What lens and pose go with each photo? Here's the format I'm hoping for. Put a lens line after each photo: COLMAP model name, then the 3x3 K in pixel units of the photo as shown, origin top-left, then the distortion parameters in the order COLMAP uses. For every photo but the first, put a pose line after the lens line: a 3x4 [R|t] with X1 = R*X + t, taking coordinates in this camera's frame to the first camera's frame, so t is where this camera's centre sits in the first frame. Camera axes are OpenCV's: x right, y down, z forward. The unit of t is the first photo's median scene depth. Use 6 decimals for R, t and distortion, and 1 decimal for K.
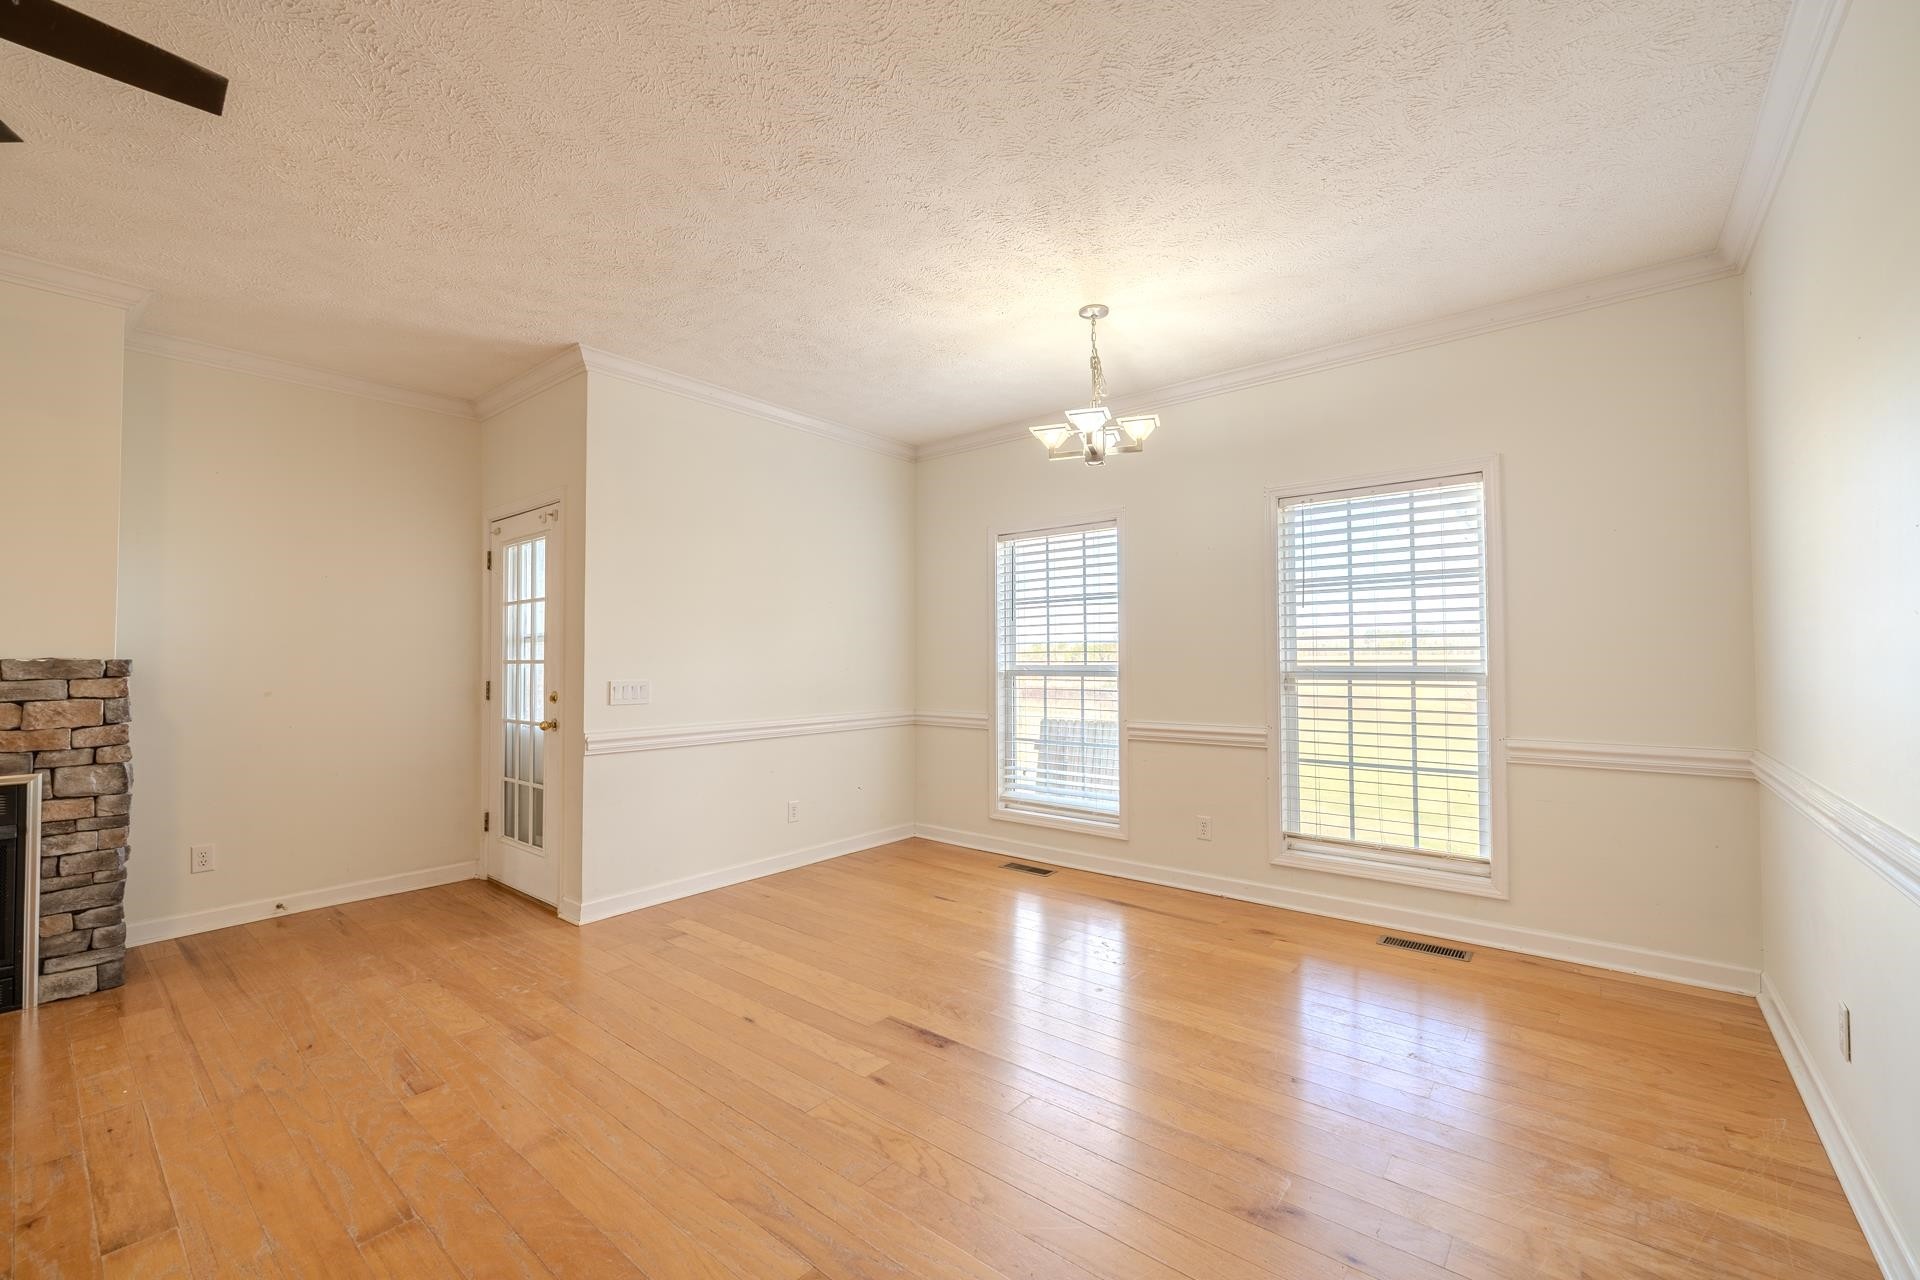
lens RADIAL K [[774.5, 0, 960.0], [0, 774.5, 640.0], [0, 0, 1]] dist [-0.003628, -0.000137]
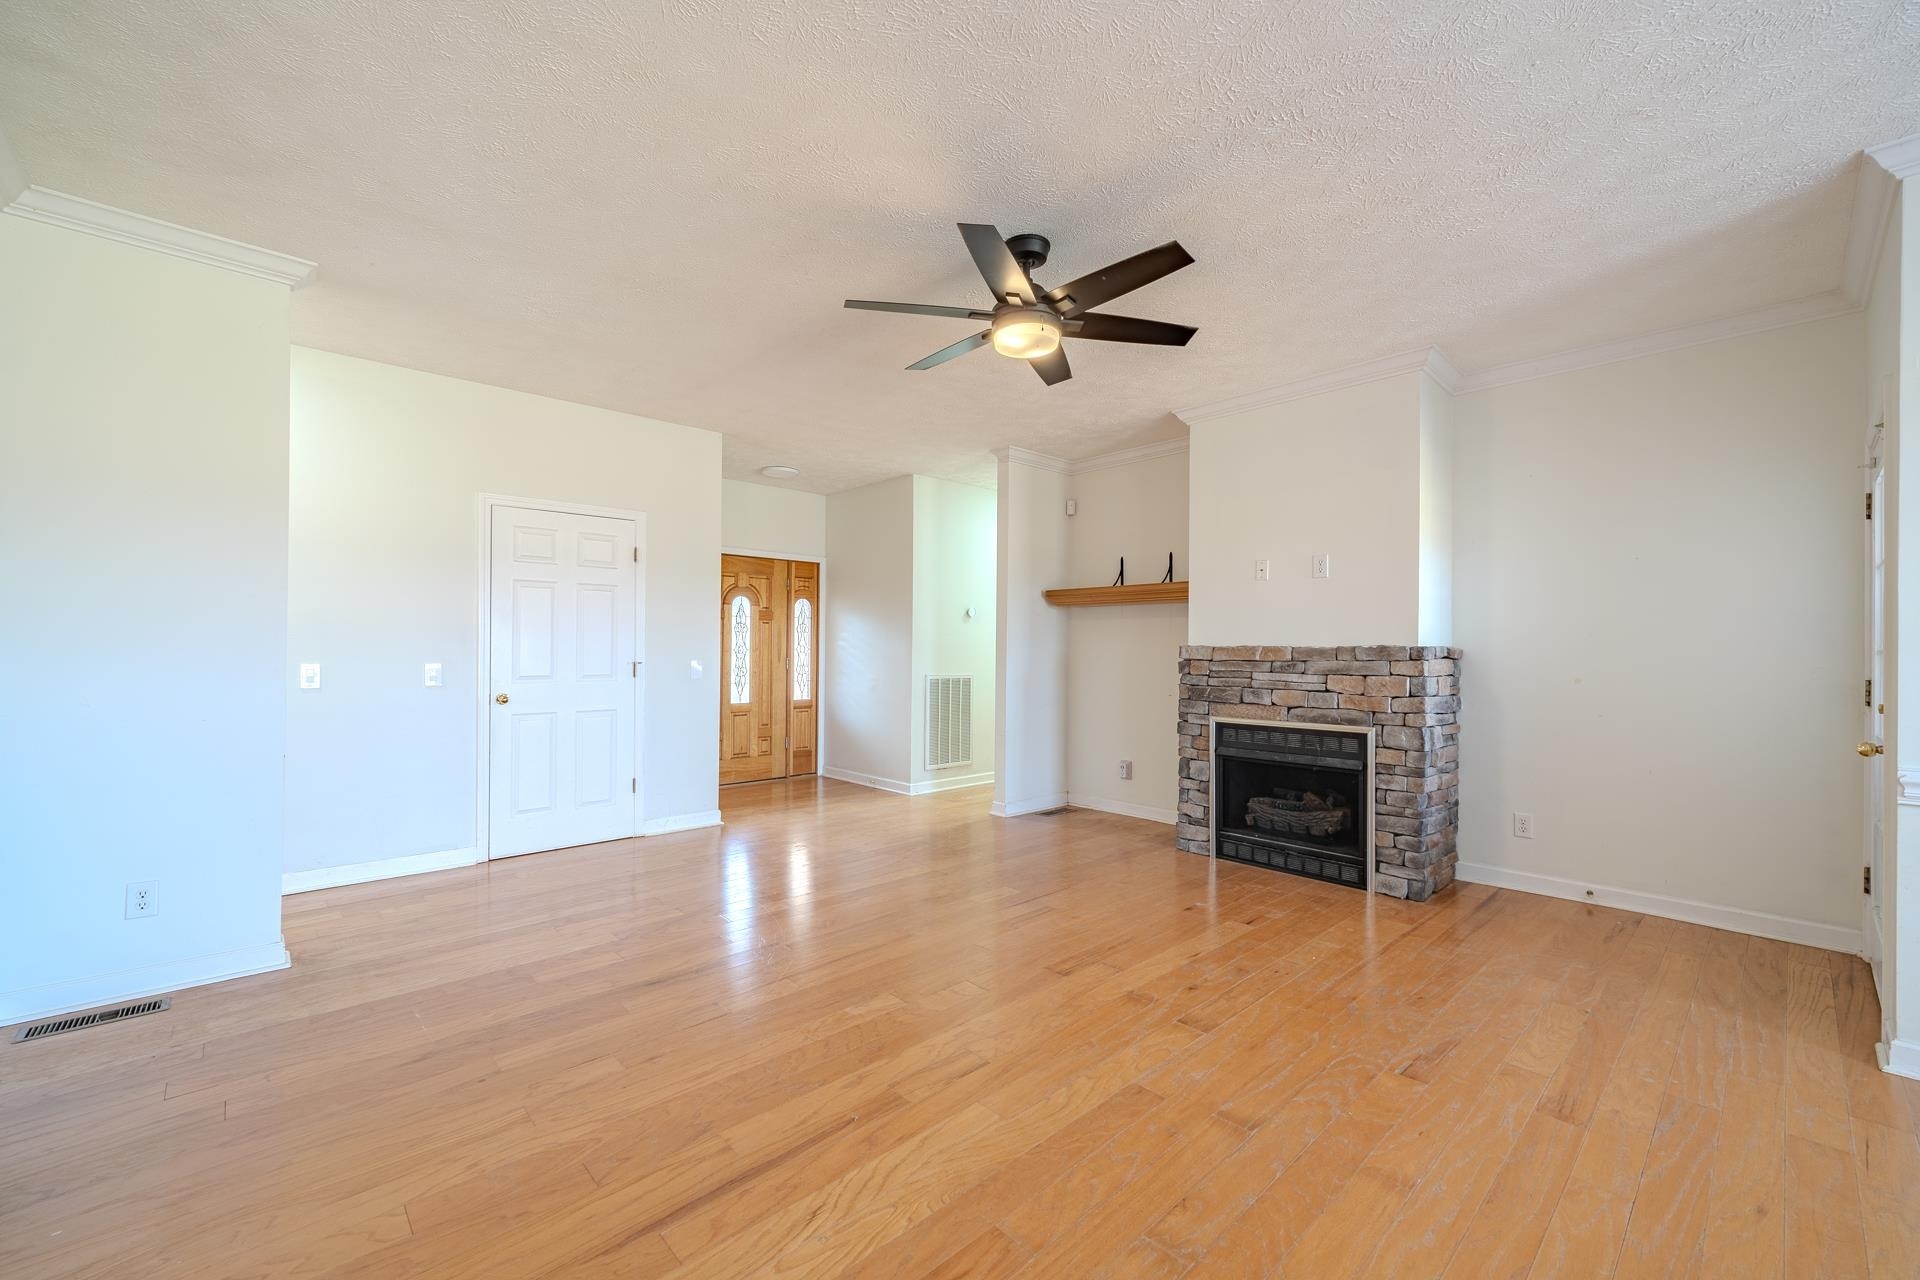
lens RADIAL K [[774.5, 0, 960.0], [0, 774.5, 640.0], [0, 0, 1]] dist [-0.003628, -0.000137]
pose [[-0.131269, -0.004153, -0.991338, 0.289810], [0.019637, 0.999784, -0.006789, 0.008732], [0.991152, -0.020359, -0.131159, 0.429163]]
